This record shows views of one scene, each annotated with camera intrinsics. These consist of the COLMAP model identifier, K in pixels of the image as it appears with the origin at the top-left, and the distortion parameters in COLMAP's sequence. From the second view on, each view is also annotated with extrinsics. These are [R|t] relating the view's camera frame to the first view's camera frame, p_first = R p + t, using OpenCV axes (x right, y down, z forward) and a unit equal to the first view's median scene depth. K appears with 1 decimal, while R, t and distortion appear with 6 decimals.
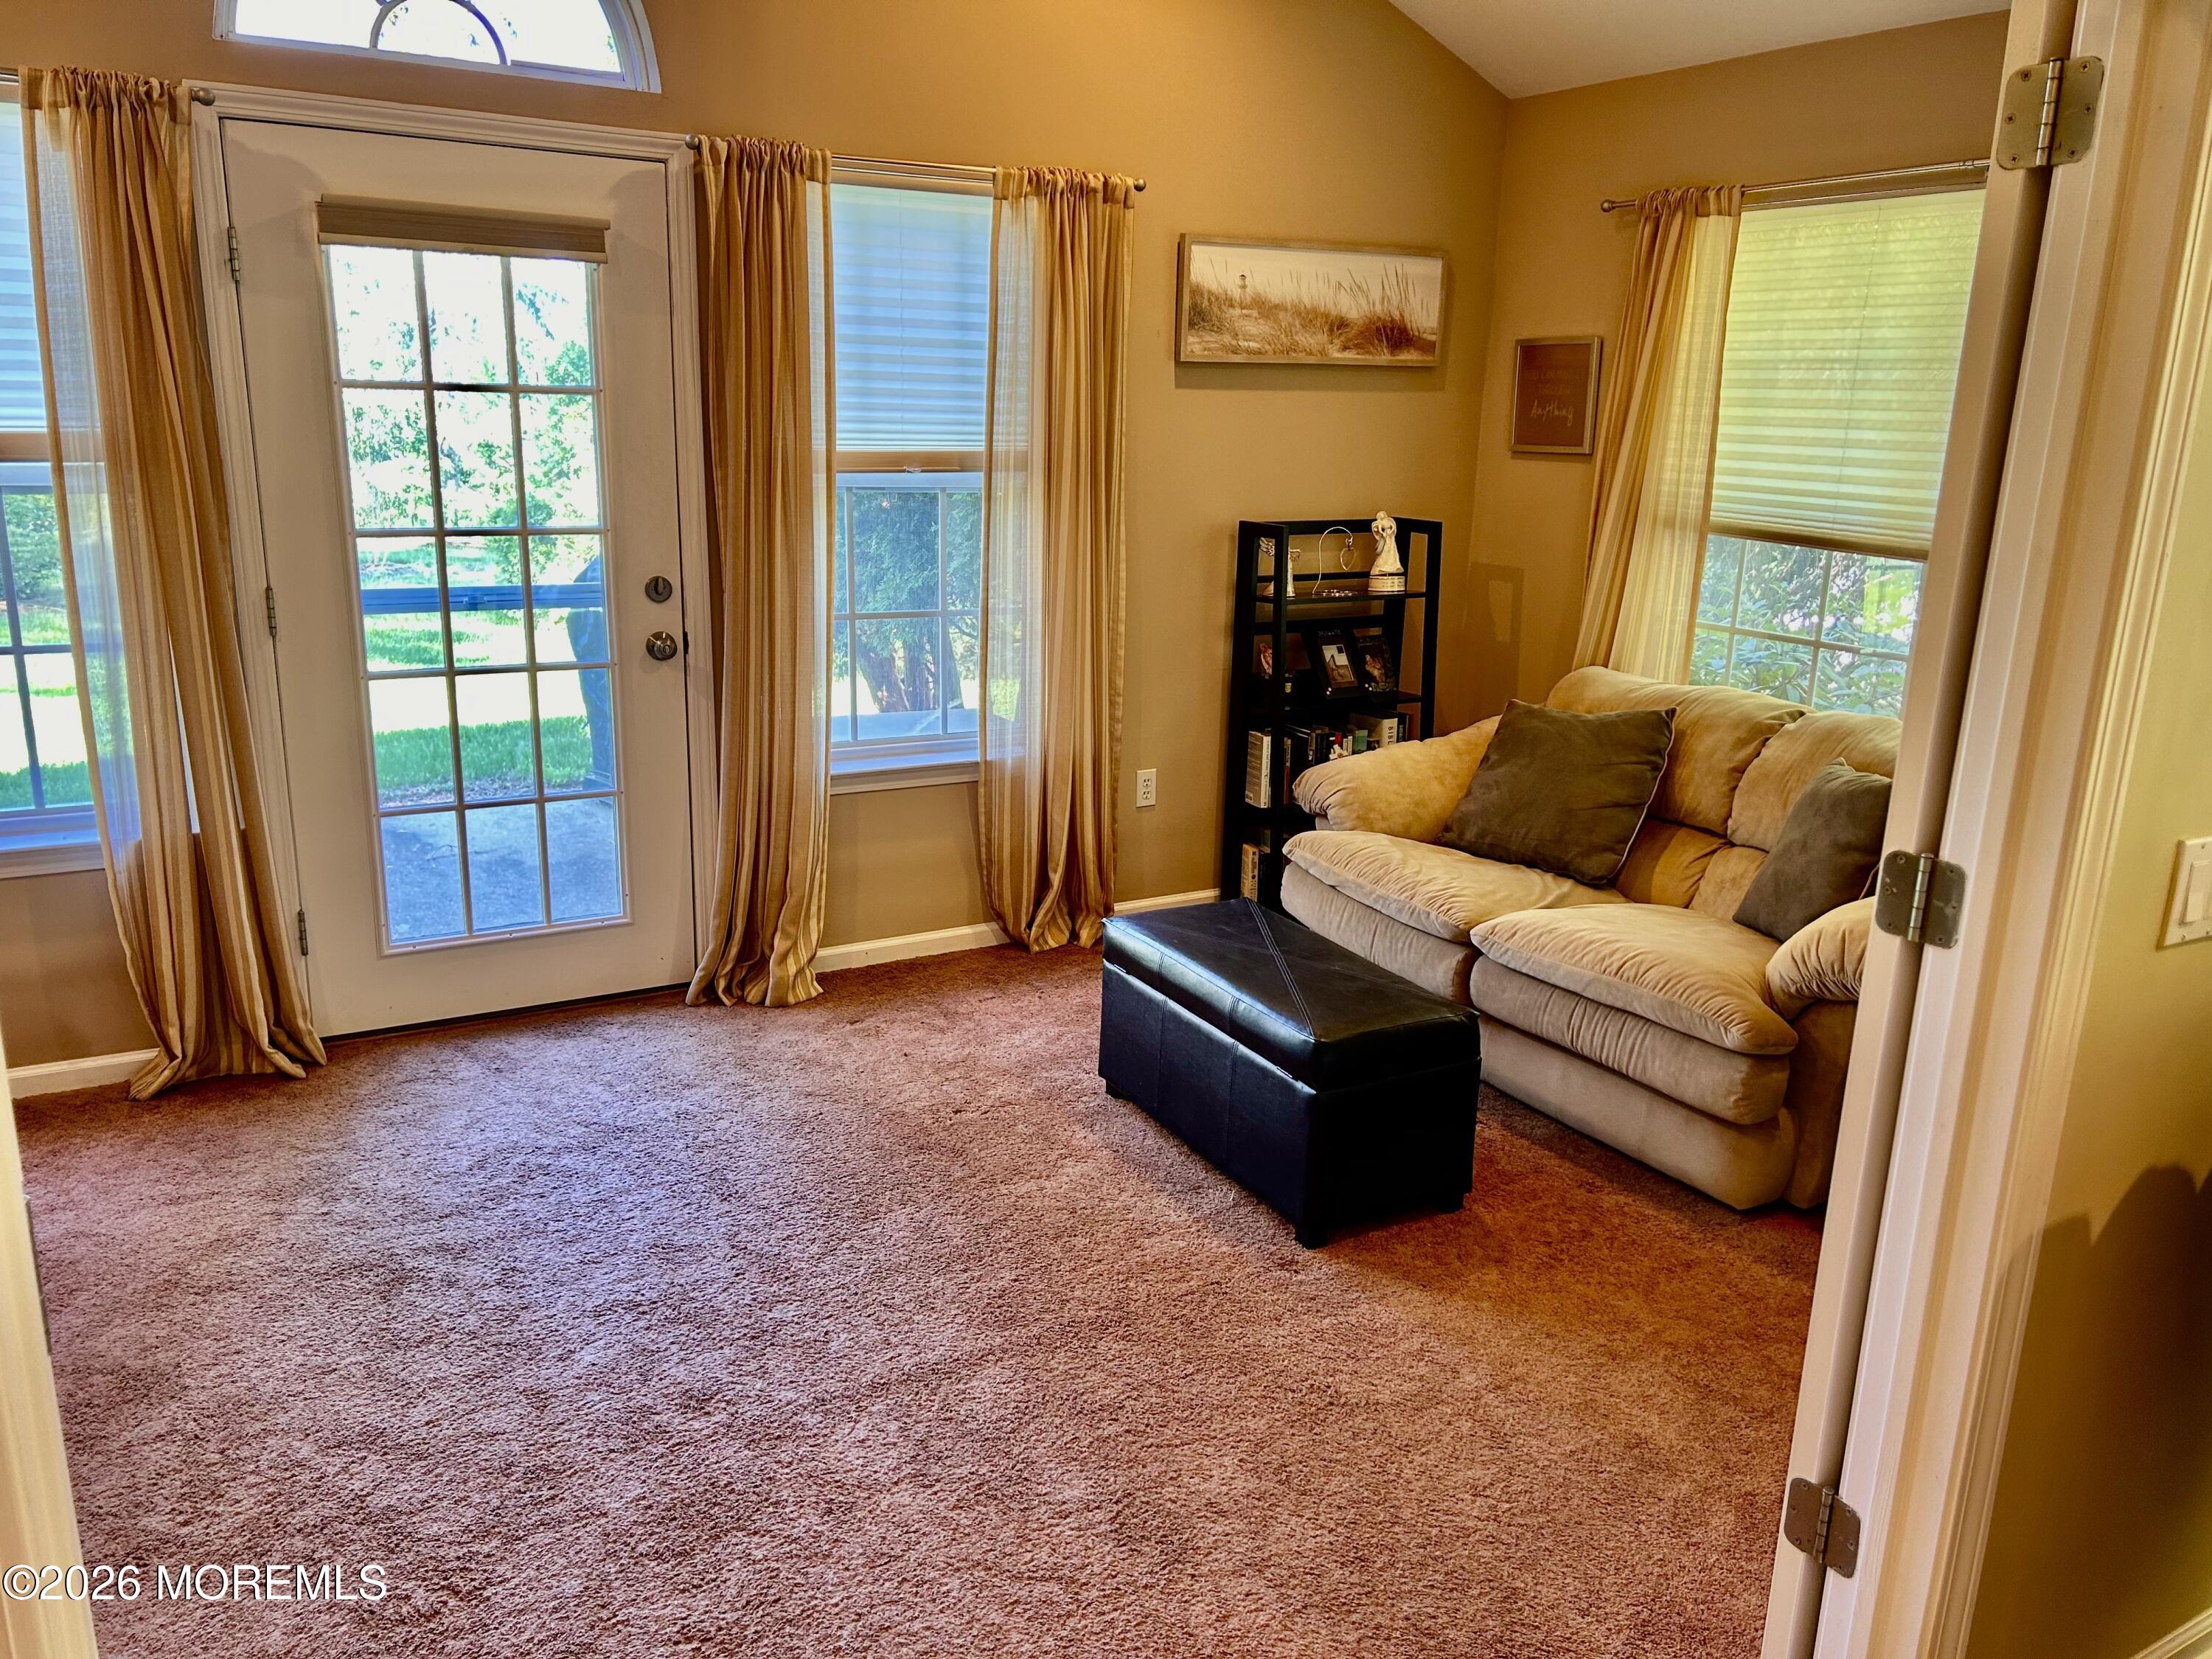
lens RADIAL K [[1660.4, 0, 1097.0], [0, 1660.4, 832.0], [0, 0, 1]] dist [0.066382, -0.035621]
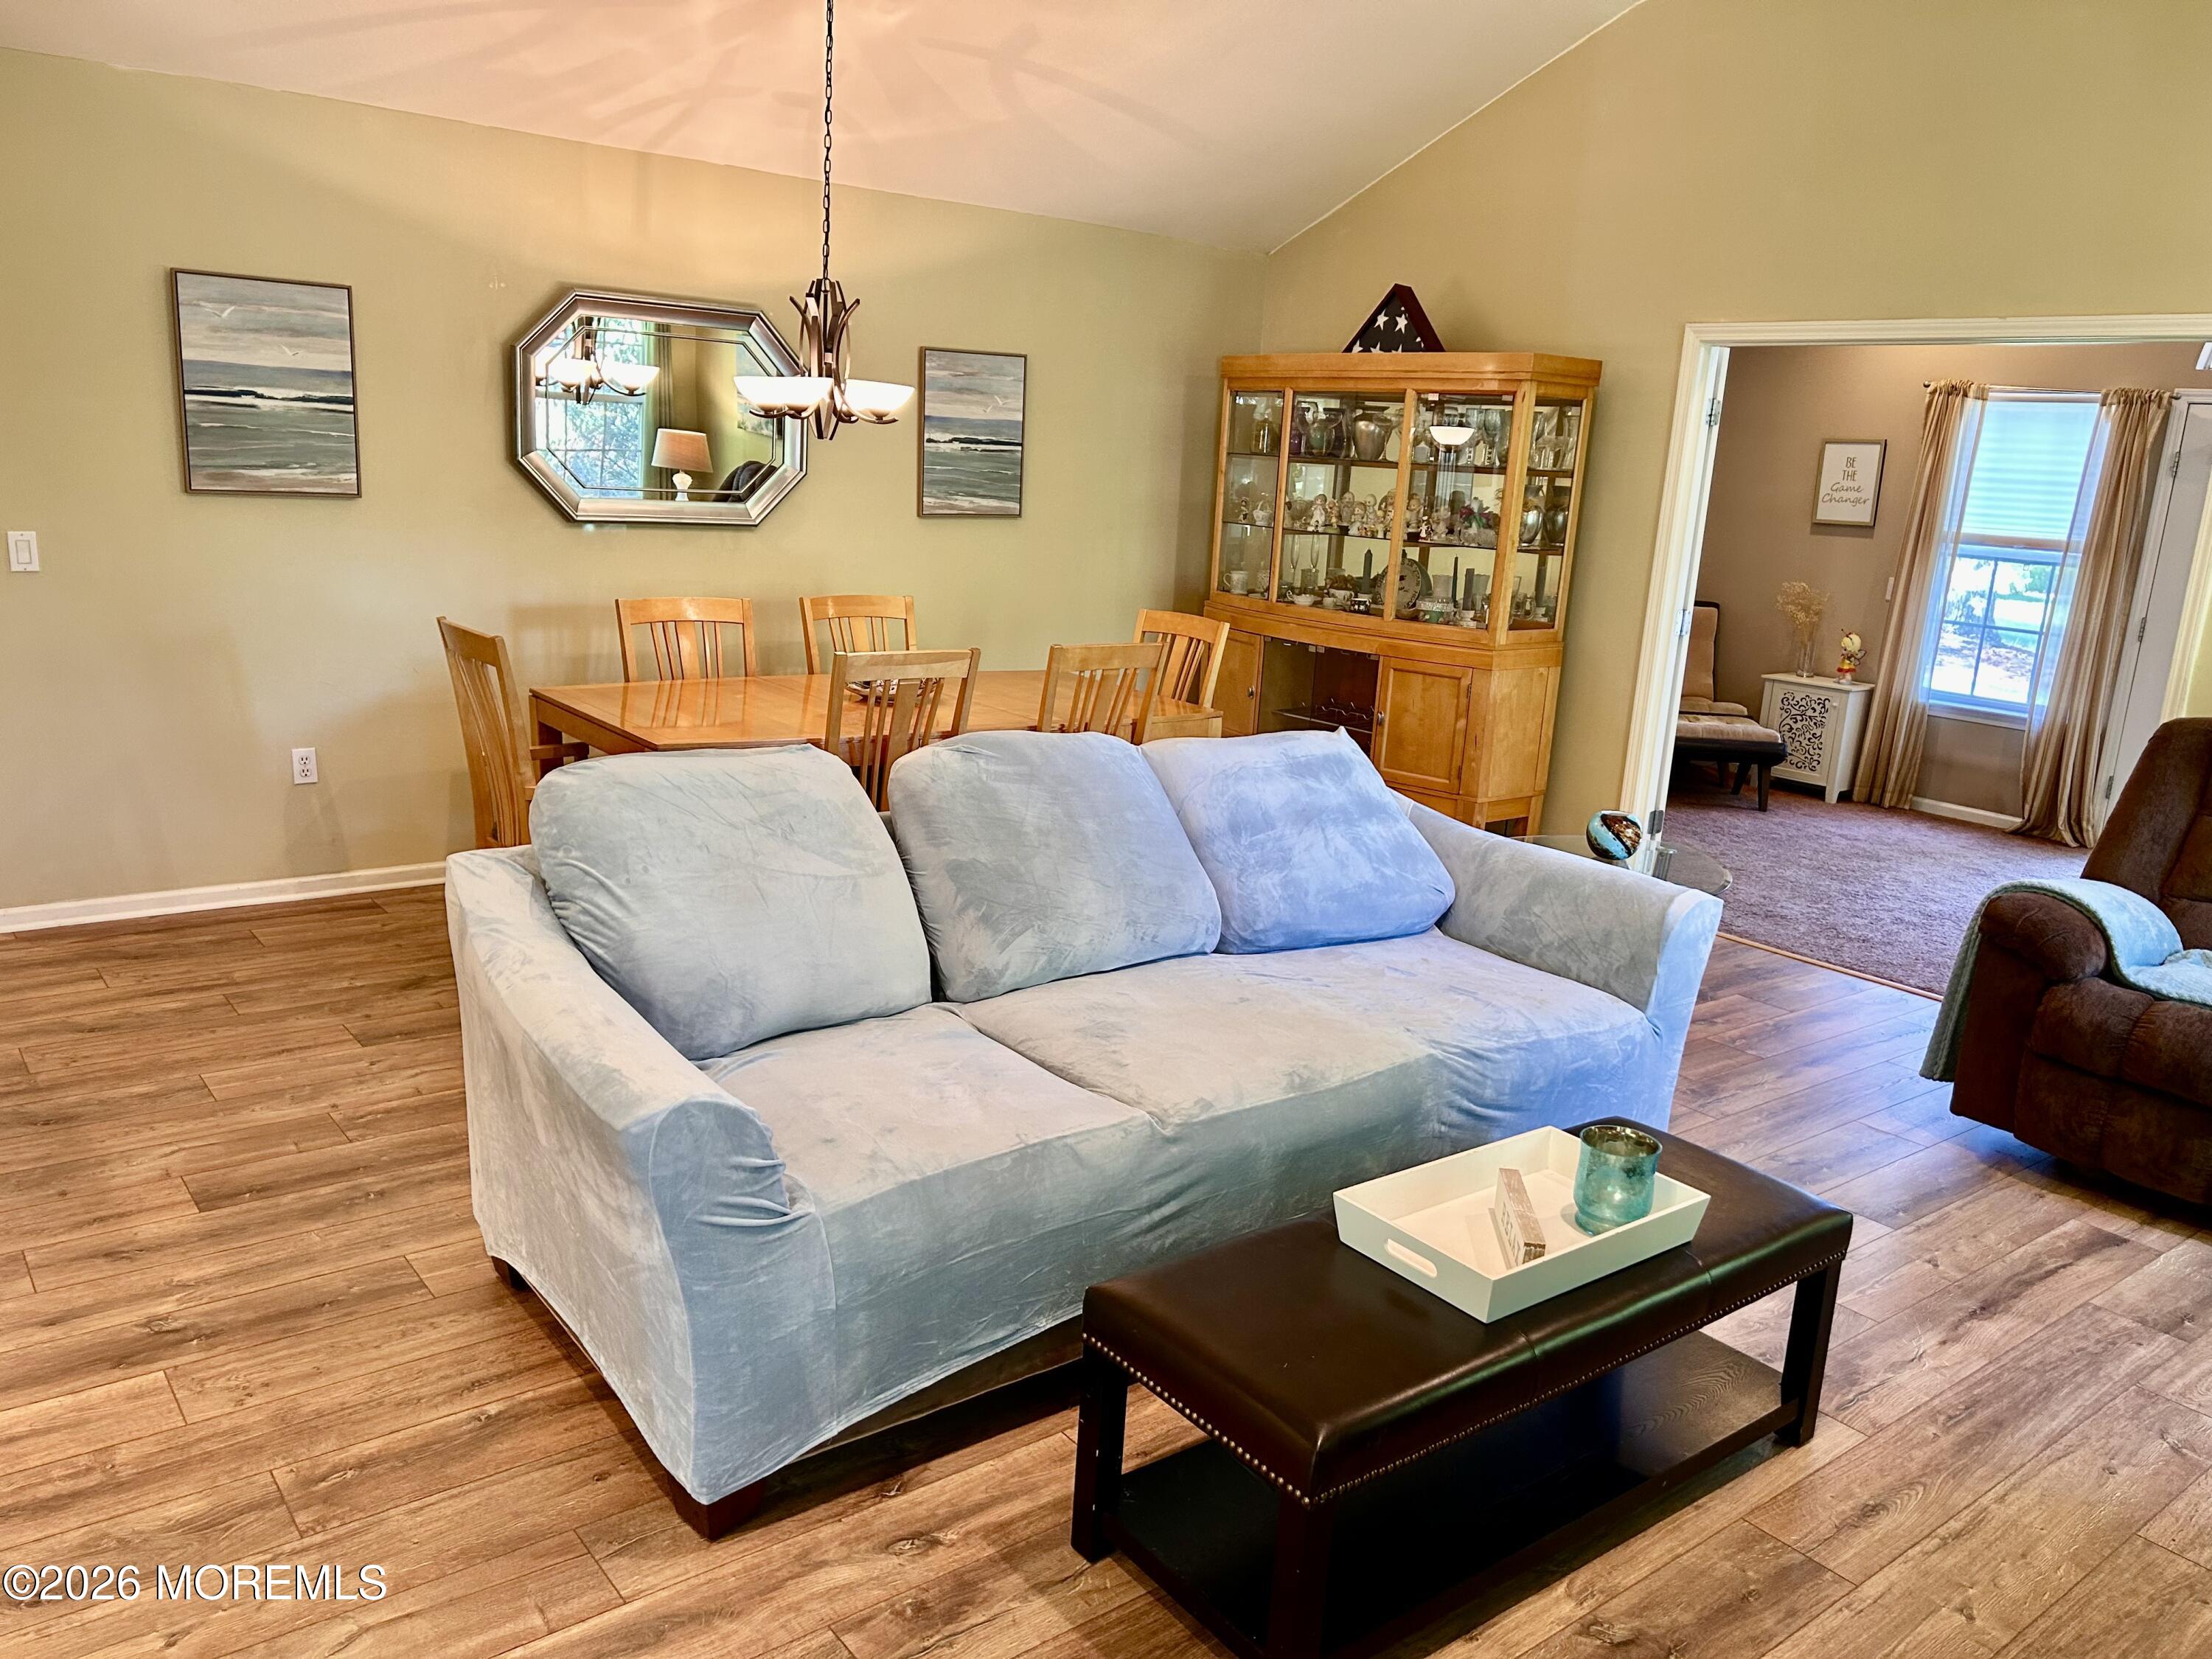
lens RADIAL K [[1660.4, 0, 1105.8], [0, 1660.4, 831.0], [0, 0, 1]] dist [0.066382, -0.035621]
pose [[0.143247, 0.209337, -0.967294, 1.118899], [-0.310338, 0.937581, 0.156948, 0.139171], [0.939772, 0.277706, 0.199271, -0.441412]]
